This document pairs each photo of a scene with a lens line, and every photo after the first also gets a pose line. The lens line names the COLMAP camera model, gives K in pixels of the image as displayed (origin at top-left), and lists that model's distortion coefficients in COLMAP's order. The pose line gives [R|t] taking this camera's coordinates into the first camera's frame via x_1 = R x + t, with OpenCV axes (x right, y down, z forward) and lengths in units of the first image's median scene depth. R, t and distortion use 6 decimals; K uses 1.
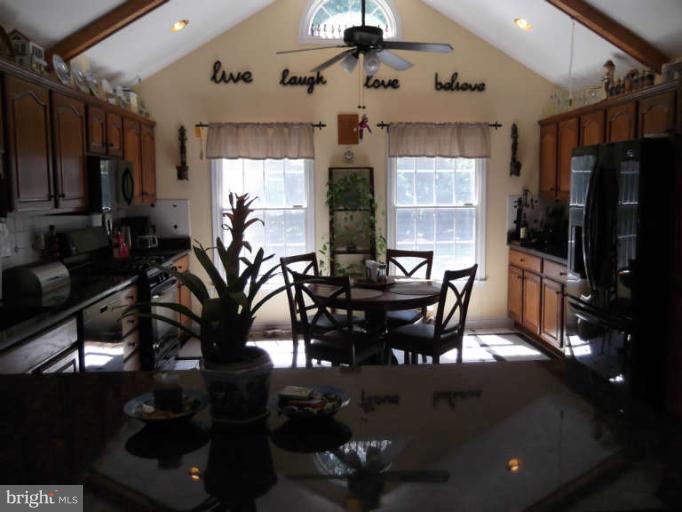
lens RADIAL K [[575.2, 0, 341.0], [0, 575.2, 256.0], [0, 0, 1]] dist [-0.011179, 0.007976]
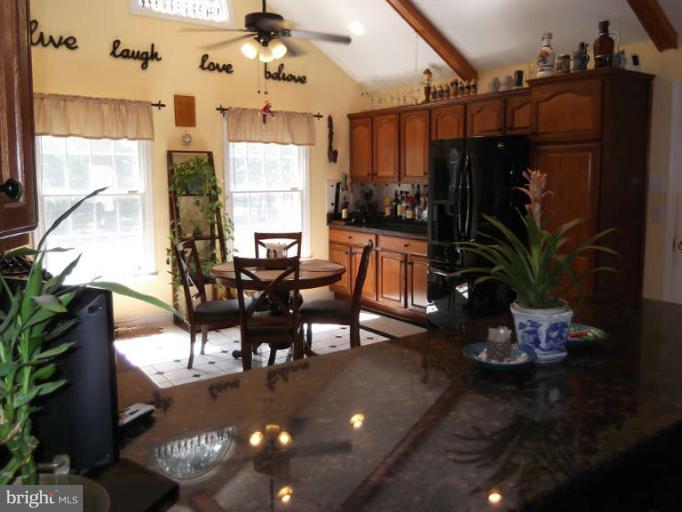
lens RADIAL K [[578.4, 0, 325.9], [0, 578.4, 244.7], [0, 0, 1]] dist [0.011263, 0.003684]
pose [[0.851070, -0.056902, 0.521960, -0.309364], [0.055955, 0.998278, 0.017592, -0.001320], [-0.522062, 0.014234, 0.852788, 0.055657]]
